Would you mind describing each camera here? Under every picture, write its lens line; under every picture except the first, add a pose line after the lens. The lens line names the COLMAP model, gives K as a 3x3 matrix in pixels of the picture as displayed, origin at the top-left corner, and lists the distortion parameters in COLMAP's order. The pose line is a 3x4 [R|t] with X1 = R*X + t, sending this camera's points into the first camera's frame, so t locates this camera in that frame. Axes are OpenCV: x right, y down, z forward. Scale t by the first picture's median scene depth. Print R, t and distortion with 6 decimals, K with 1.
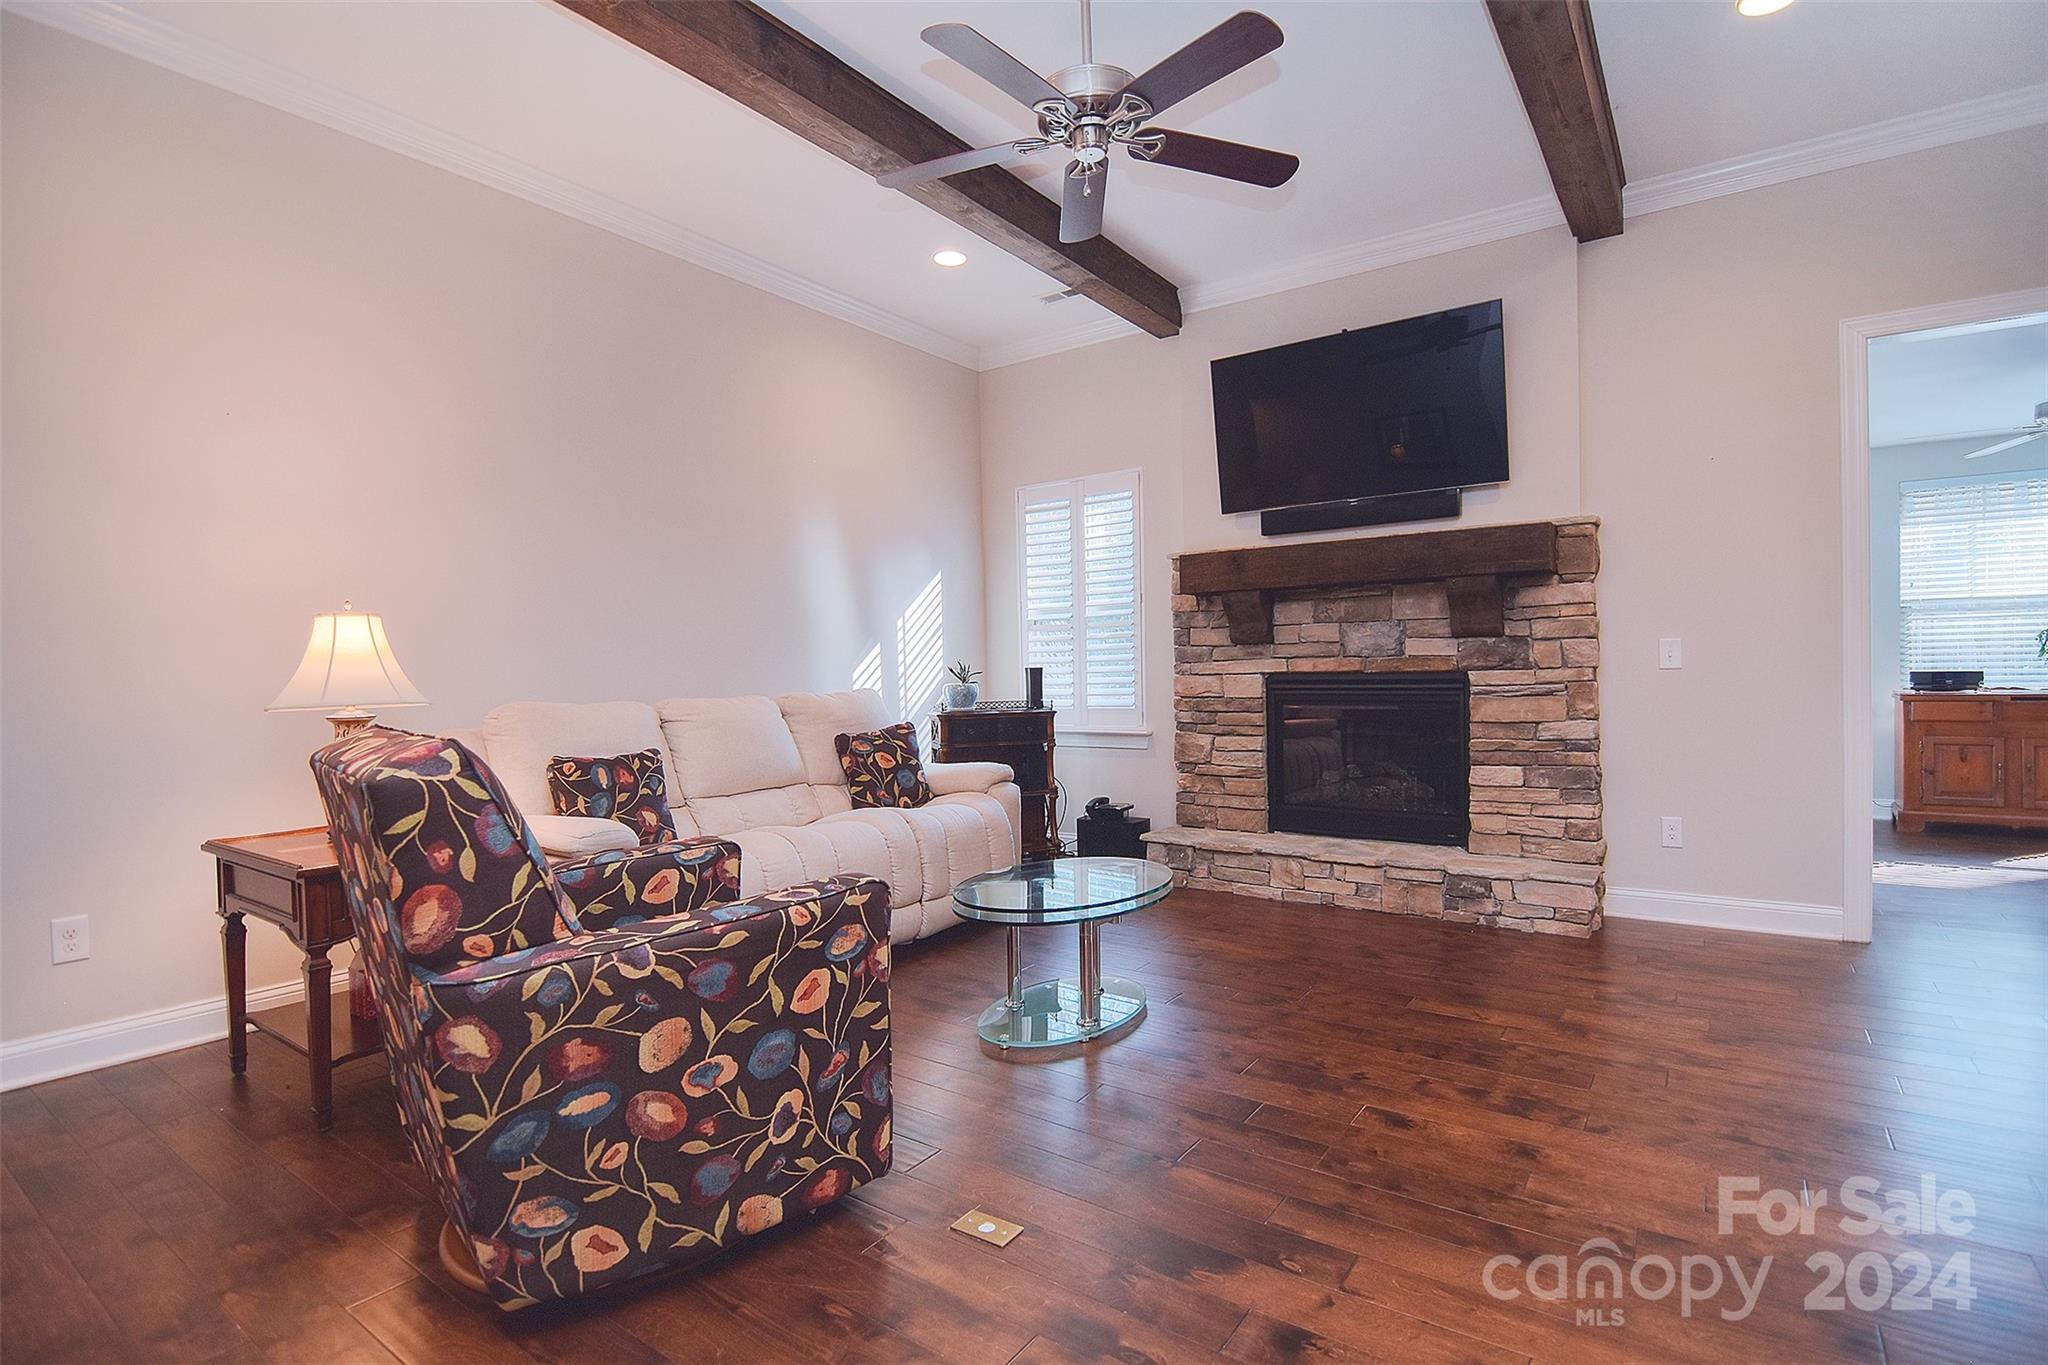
lens RADIAL K [[989.9, 0, 1022.5], [0, 989.9, 683.5], [0, 0, 1]] dist [-0.004905, -0.000360]
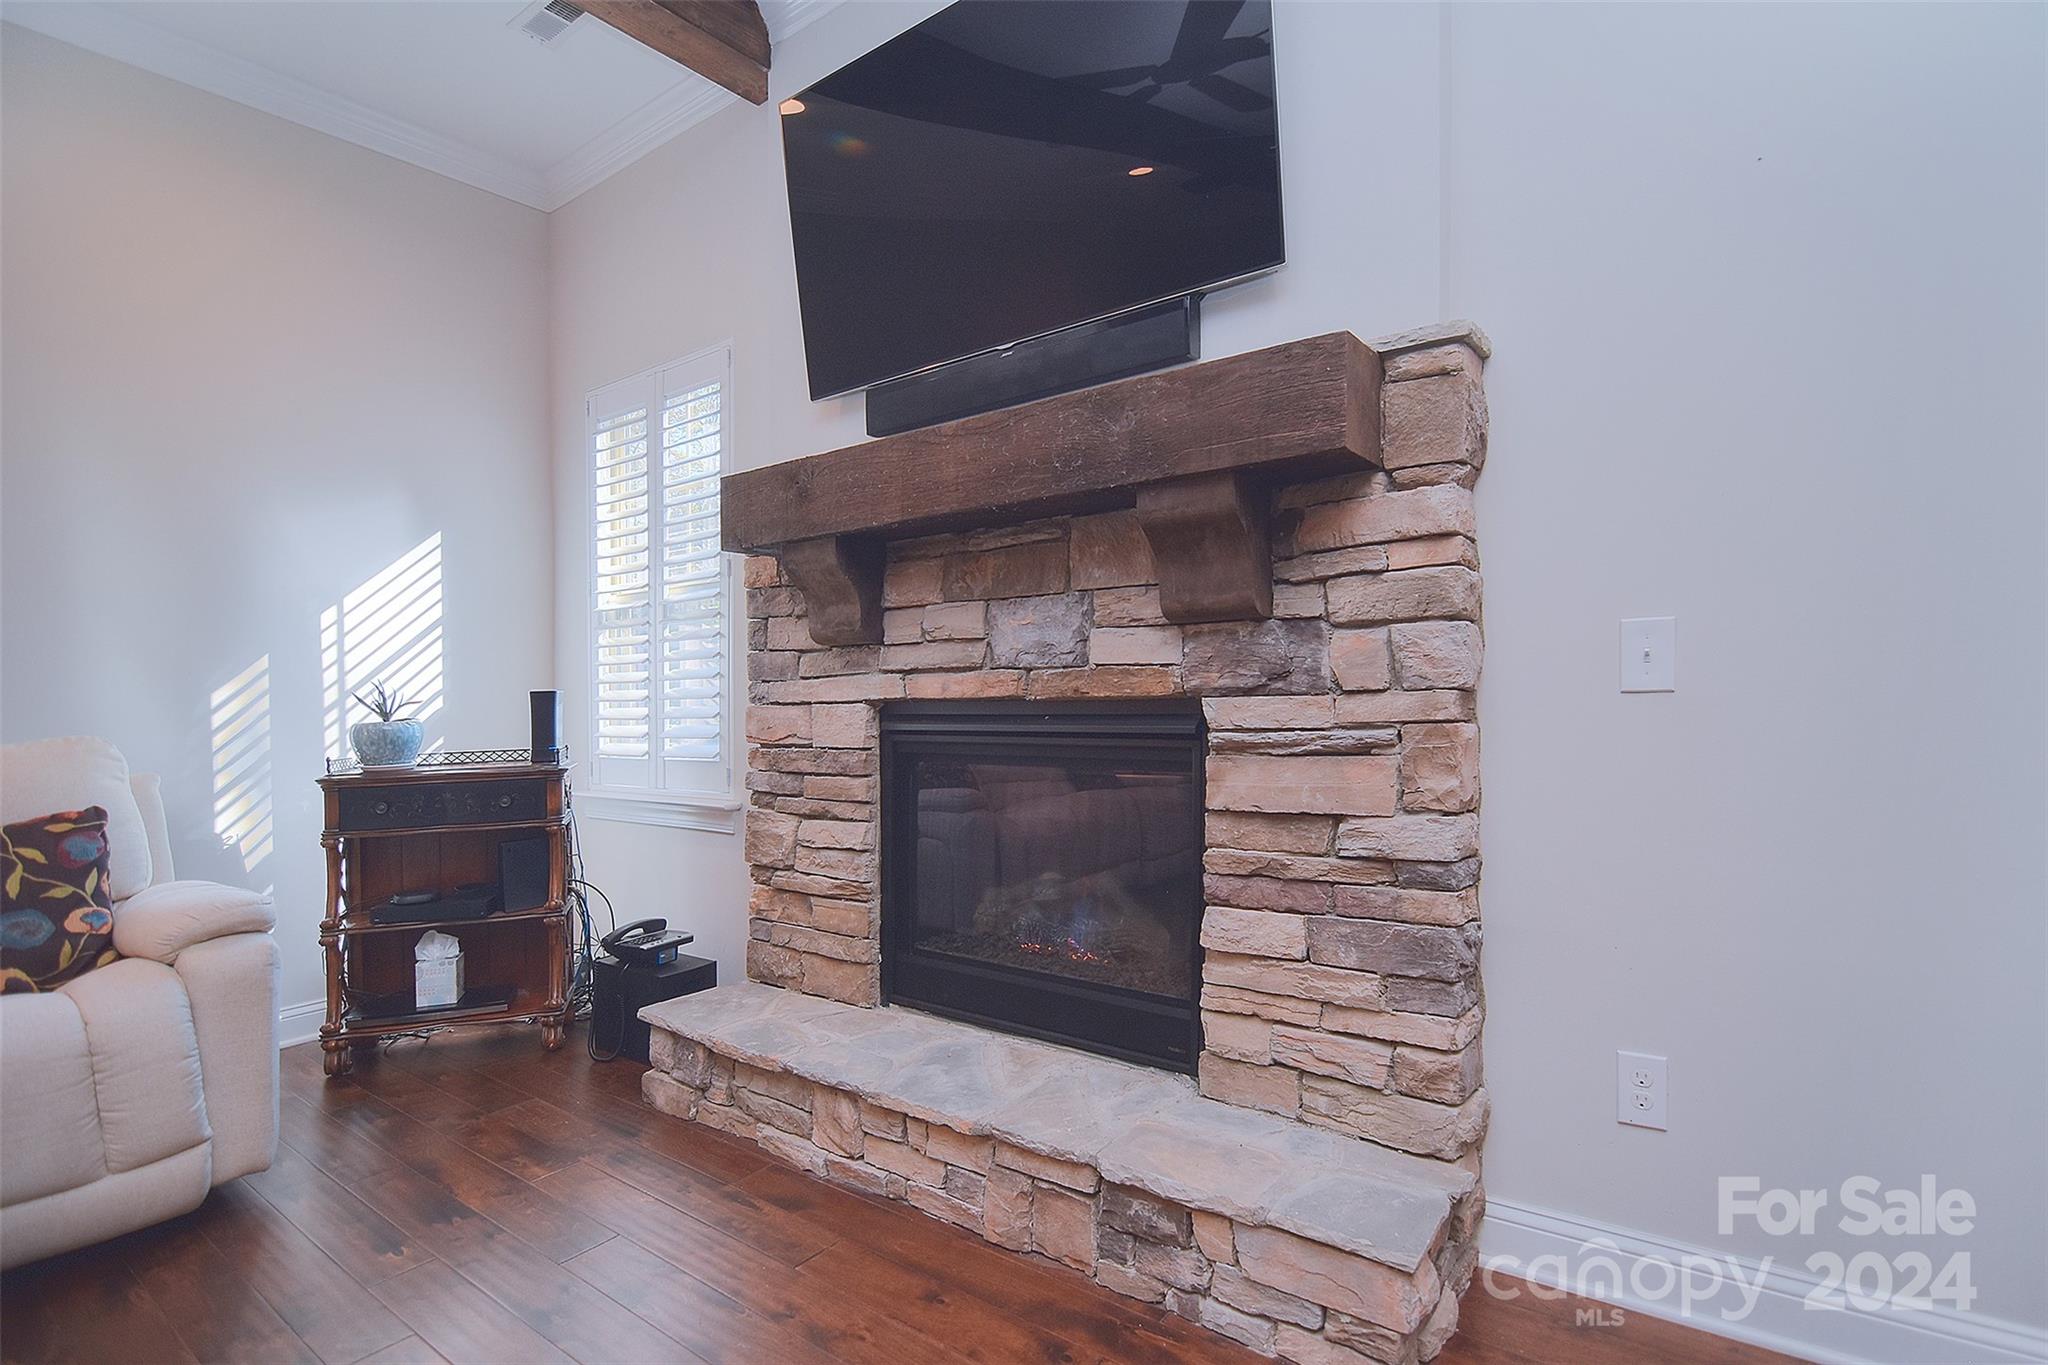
lens RADIAL K [[989.9, 0, 1028.0], [0, 989.9, 730.6], [0, 0, 1]] dist [-0.004905, -0.000360]
pose [[0.999183, -0.004647, -0.040146, 0.386783], [0.005965, 0.999446, 0.032756, -0.012919], [0.039972, -0.032969, 0.998657, 0.539524]]
